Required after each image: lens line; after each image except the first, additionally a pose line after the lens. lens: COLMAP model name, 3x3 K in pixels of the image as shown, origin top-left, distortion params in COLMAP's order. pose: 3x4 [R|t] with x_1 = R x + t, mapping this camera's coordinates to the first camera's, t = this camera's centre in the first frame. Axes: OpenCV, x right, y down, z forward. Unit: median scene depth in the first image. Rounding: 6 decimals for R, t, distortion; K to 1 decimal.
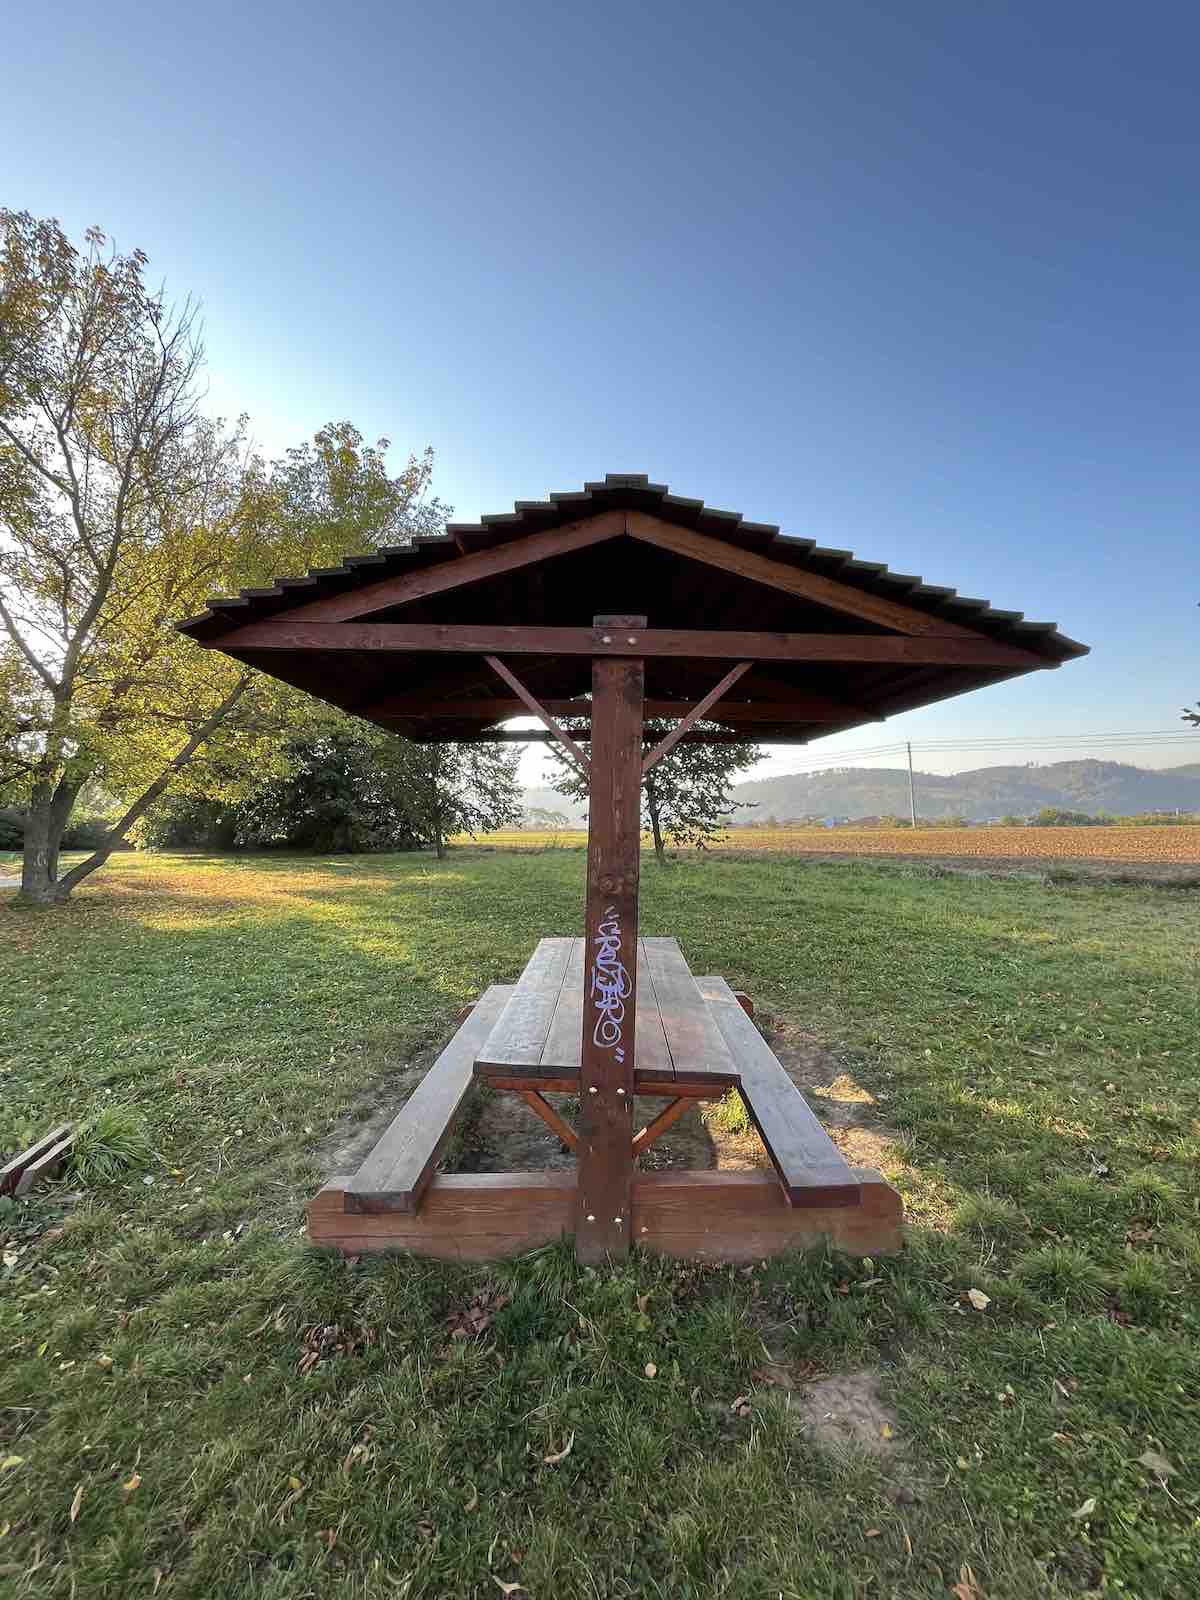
lens RADIAL K [[638.8, 0, 601.8], [0, 638.8, 799.9], [0, 0, 1]] dist [0.000294, 0.000494]
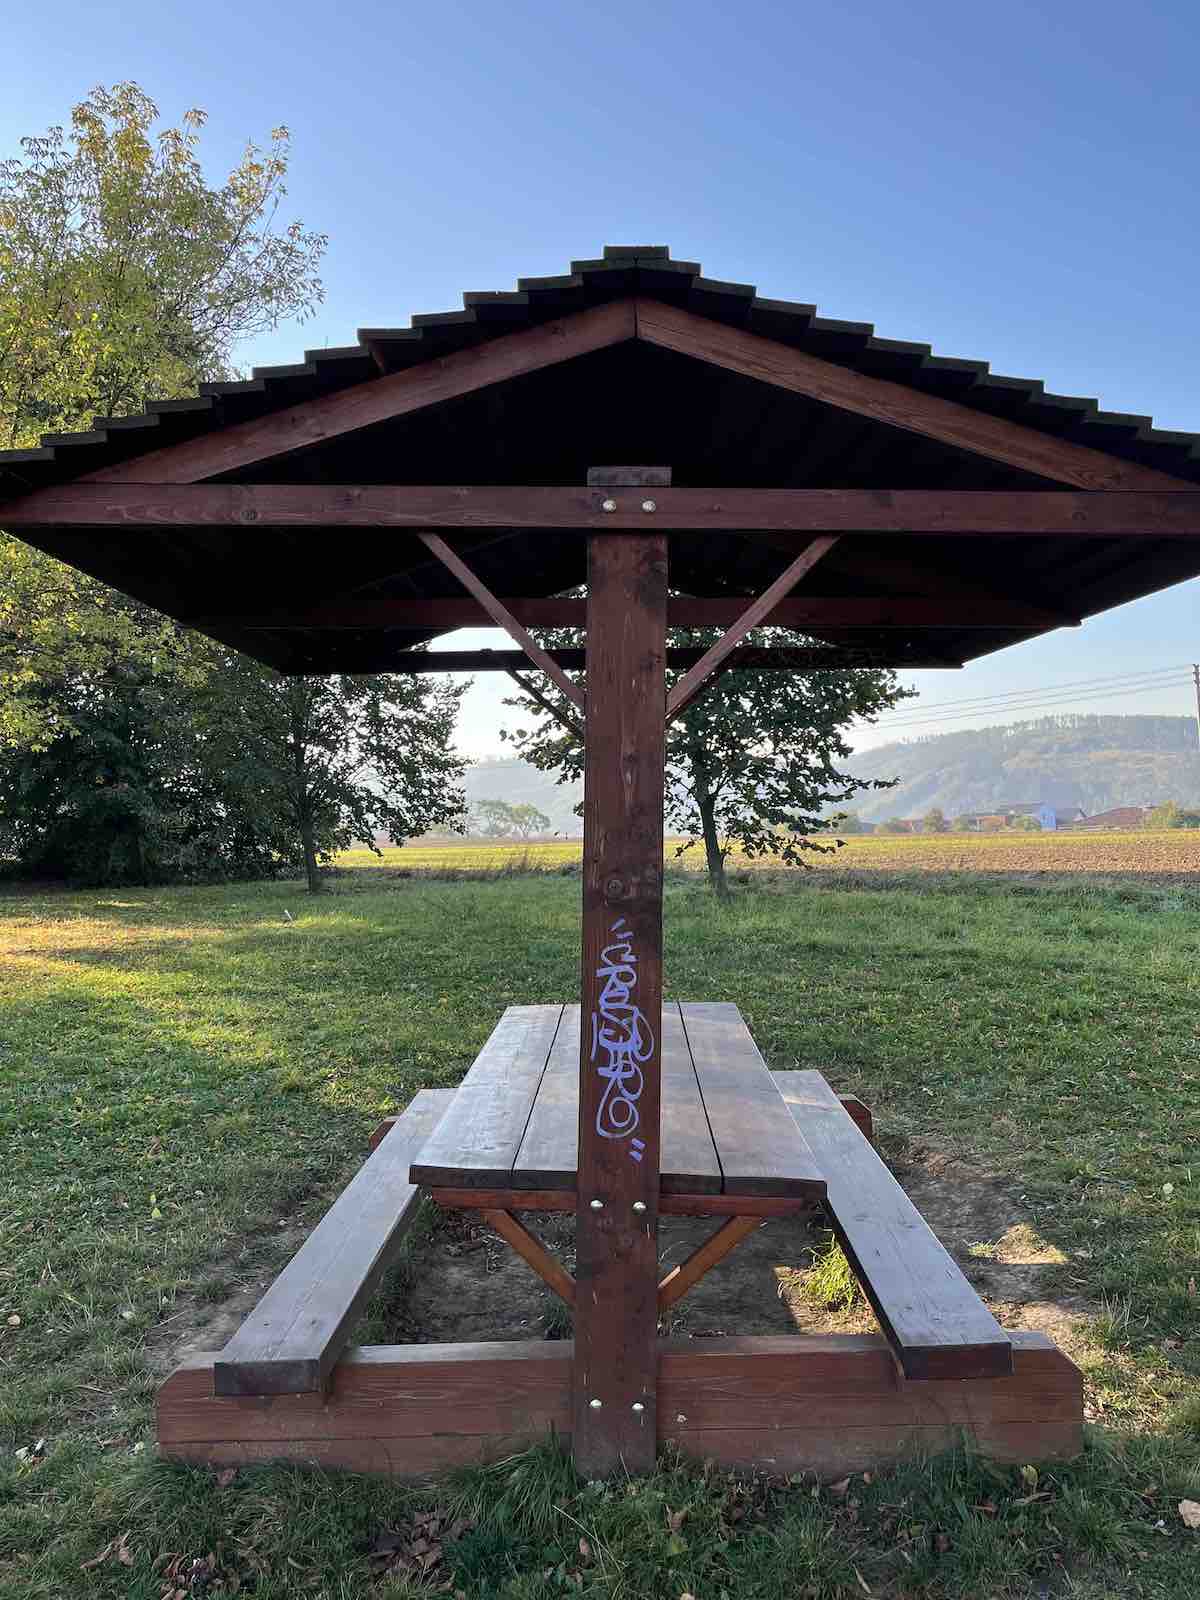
lens RADIAL K [[1232.7, 0, 600.5], [0, 1232.7, 804.5], [0, 0, 1]] dist [0.052582, -0.081585]
pose [[0.999874, -0.012386, -0.009879, 0.006726], [0.012533, 0.999808, 0.015032, 0.027067], [0.009691, -0.015154, 0.999838, -0.211373]]
